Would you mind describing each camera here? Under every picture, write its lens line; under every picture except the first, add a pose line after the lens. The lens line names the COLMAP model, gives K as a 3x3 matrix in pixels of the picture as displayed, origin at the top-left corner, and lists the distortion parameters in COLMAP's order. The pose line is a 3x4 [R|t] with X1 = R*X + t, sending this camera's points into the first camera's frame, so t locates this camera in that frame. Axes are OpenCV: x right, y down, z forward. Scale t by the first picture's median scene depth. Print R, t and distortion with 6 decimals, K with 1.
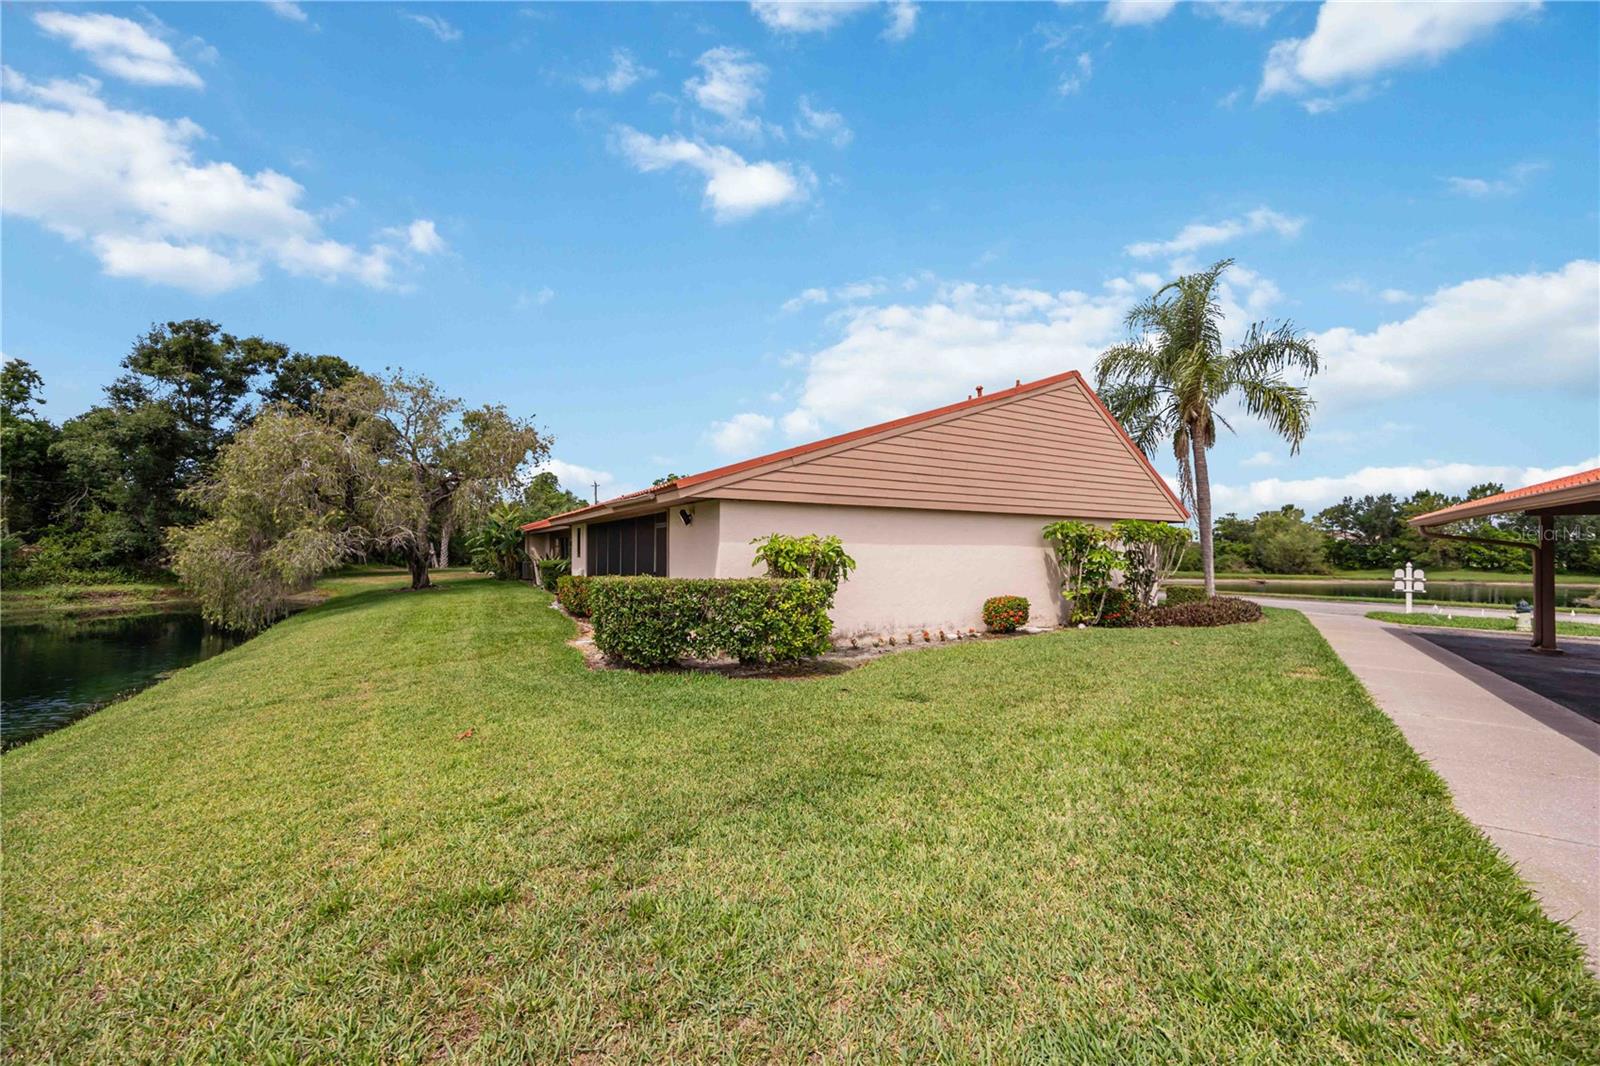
lens RADIAL K [[617.4, 0, 798.1], [0, 617.4, 537.6], [0, 0, 1]] dist [-0.000680, 0.000022]
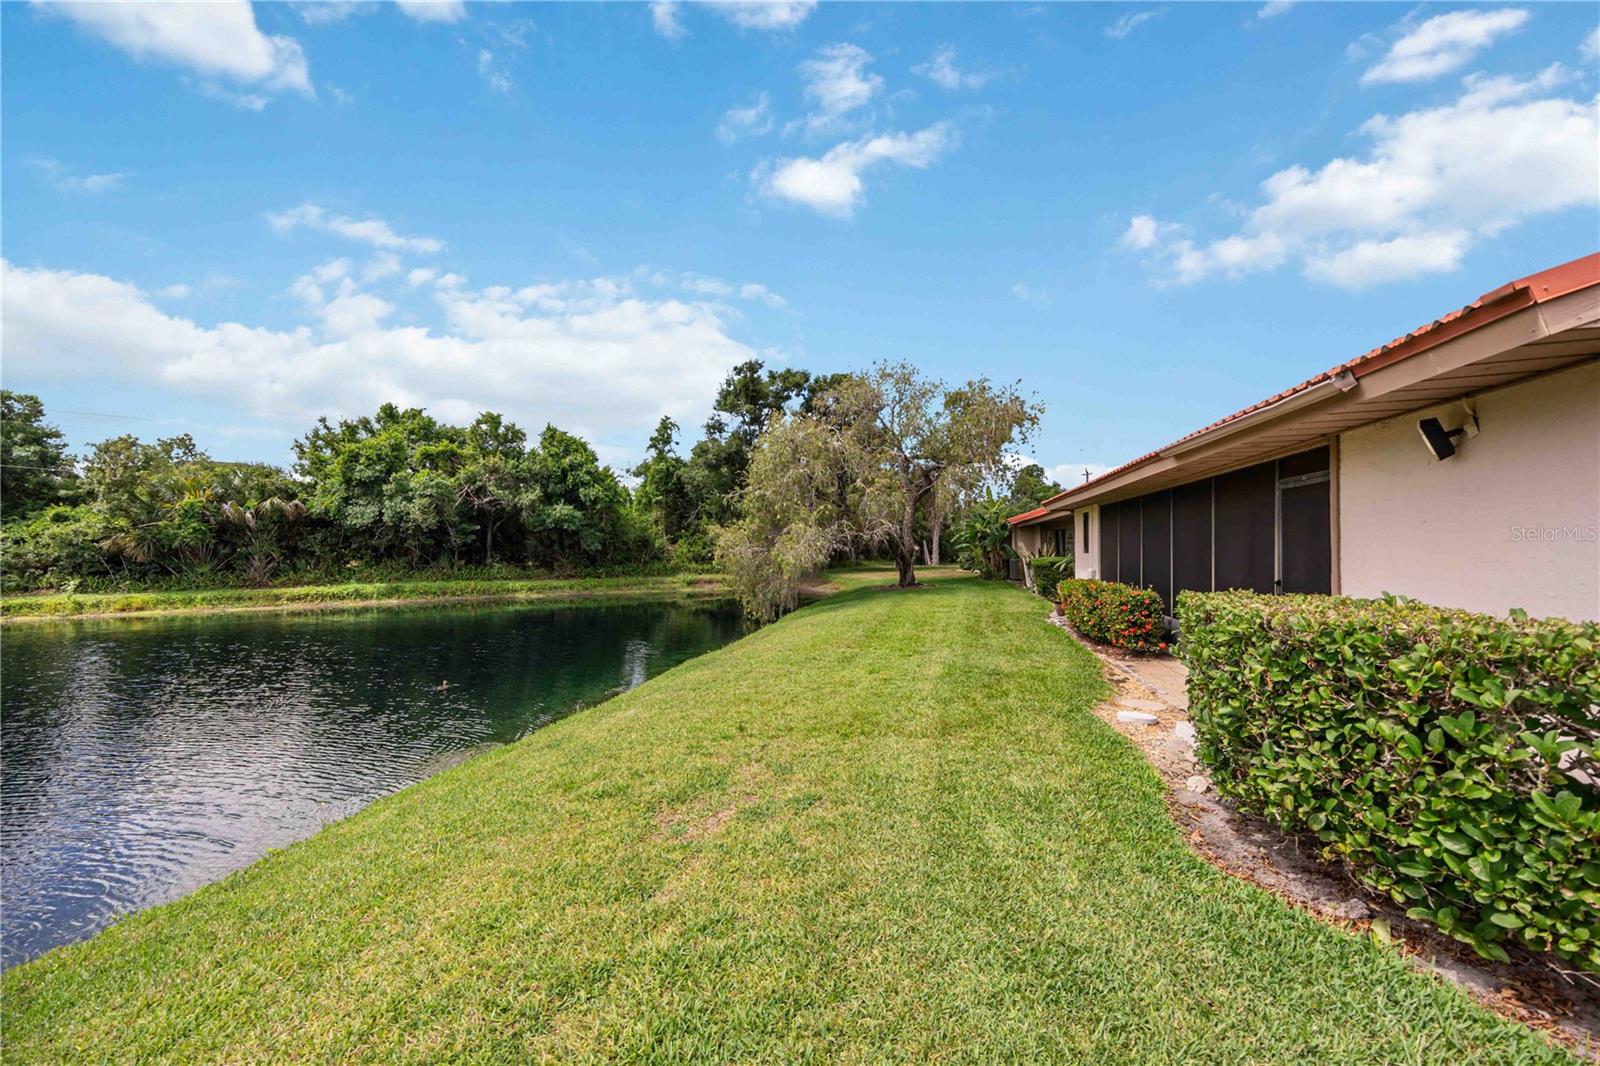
lens RADIAL K [[617.4, 0, 798.1], [0, 617.4, 537.6], [0, 0, 1]] dist [-0.000680, 0.000022]
pose [[0.732897, -0.016156, -0.680148, -0.079312], [0.017790, 0.999831, -0.004580, 0.007921], [0.680107, -0.008743, 0.733060, 0.173196]]
